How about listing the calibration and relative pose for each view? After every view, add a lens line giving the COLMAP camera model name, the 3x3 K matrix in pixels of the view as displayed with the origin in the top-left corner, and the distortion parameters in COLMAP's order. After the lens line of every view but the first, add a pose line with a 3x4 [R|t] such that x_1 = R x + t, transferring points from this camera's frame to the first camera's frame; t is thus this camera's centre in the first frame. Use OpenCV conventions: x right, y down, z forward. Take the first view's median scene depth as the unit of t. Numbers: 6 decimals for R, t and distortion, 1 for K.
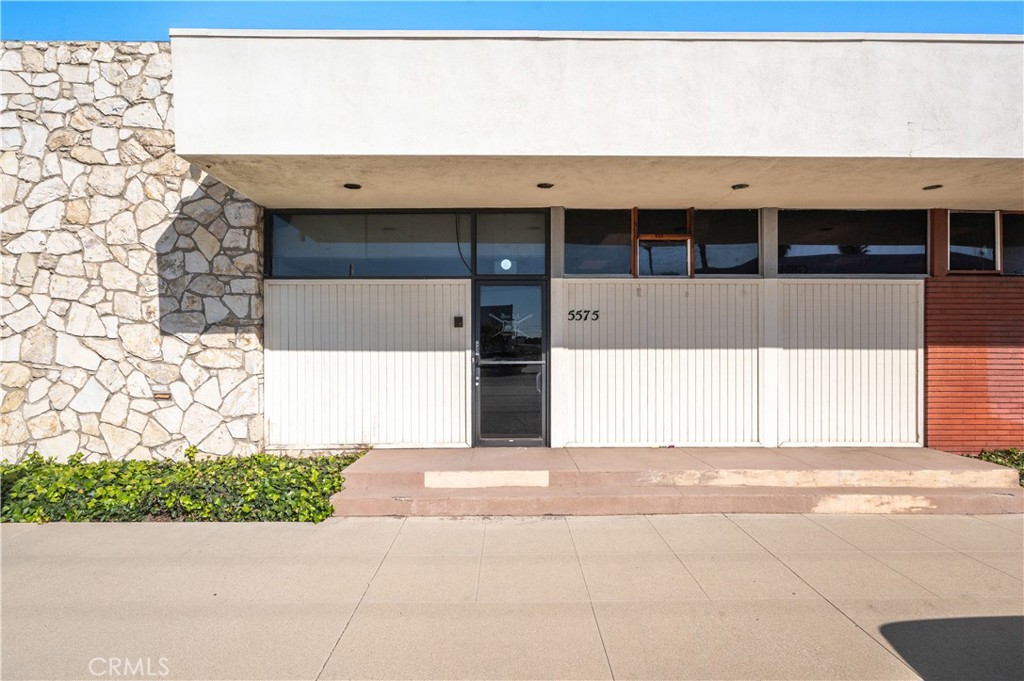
lens RADIAL K [[529.2, 0, 511.3], [0, 529.2, 358.8], [0, 0, 1]] dist [0.000730, 0.000037]
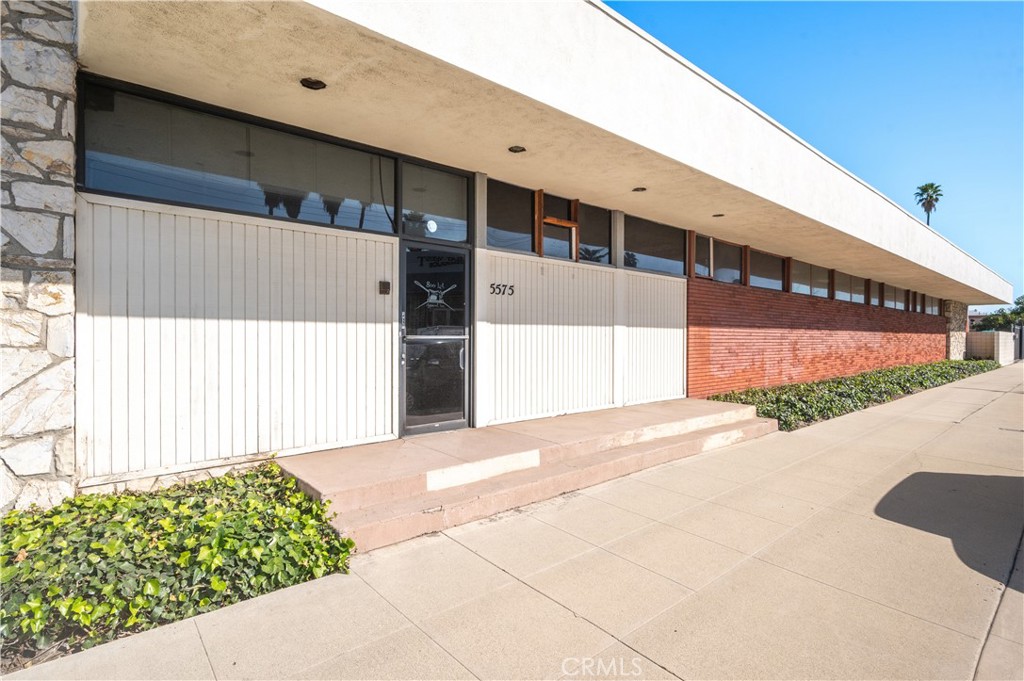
lens RADIAL K [[500.2, 0, 512.0], [0, 500.2, 340.5], [0, 0, 1]] dist [0.001324, -0.000275]
pose [[0.768388, -0.002440, 0.639979, -0.446527], [0.001026, 0.999996, 0.002581, 0.010423], [-0.639983, -0.001327, 0.768388, 0.275827]]
